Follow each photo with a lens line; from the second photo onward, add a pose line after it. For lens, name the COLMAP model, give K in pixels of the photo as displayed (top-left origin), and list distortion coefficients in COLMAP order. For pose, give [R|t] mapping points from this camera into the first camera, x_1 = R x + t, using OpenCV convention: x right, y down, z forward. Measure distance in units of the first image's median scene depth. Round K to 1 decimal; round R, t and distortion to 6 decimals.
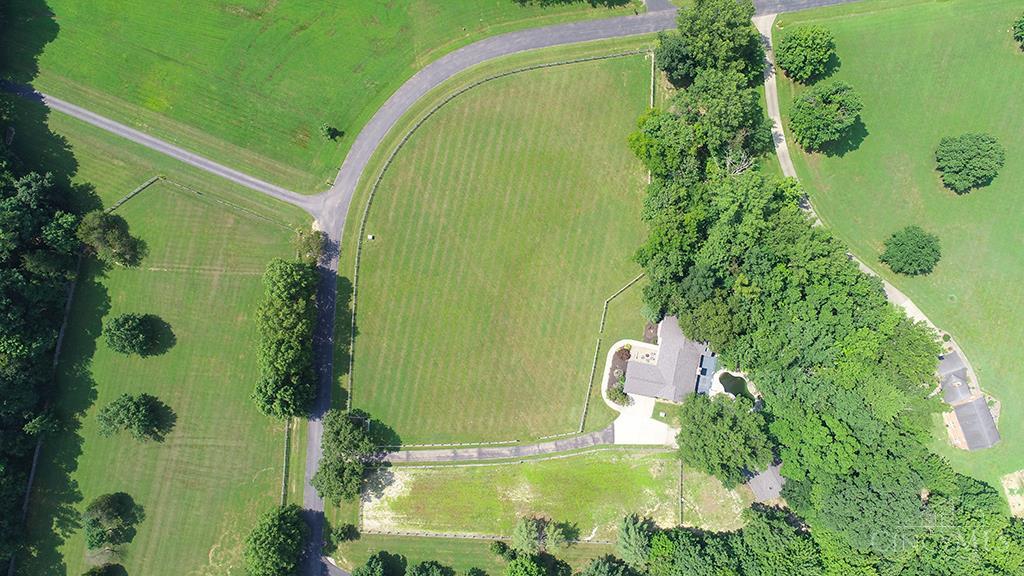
lens RADIAL K [[675.4, 0, 512.0], [0, 675.4, 288.0], [0, 0, 1]] dist [-0.000307, -0.000798]
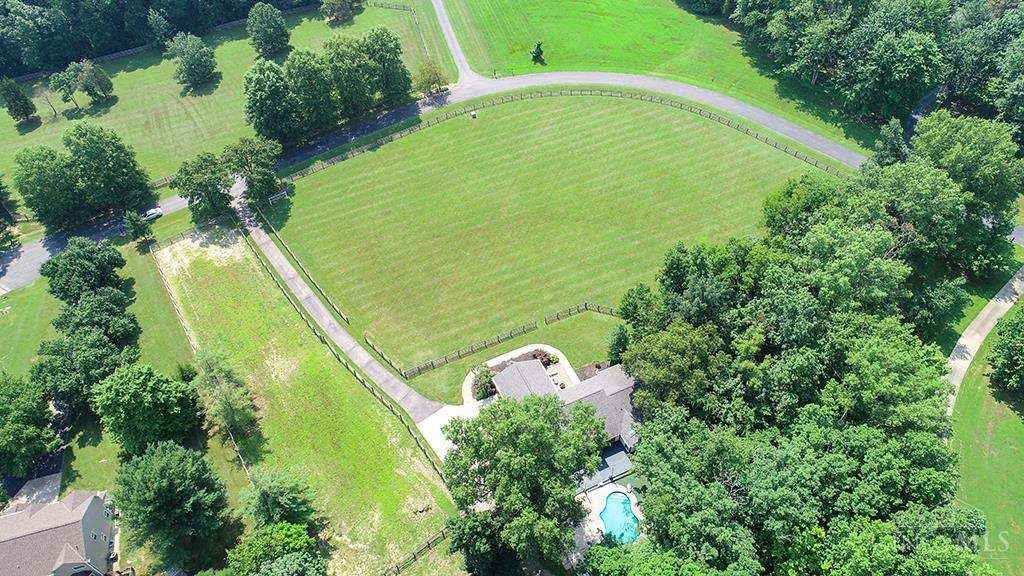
lens RADIAL K [[675.4, 0, 512.0], [0, 675.4, 288.0], [0, 0, 1]] dist [-0.000307, -0.000798]
pose [[0.588851, 0.599120, -0.542503, 0.459057], [-0.805674, 0.488562, -0.334956, 0.304228], [0.064367, 0.634320, 0.770386, 0.453276]]
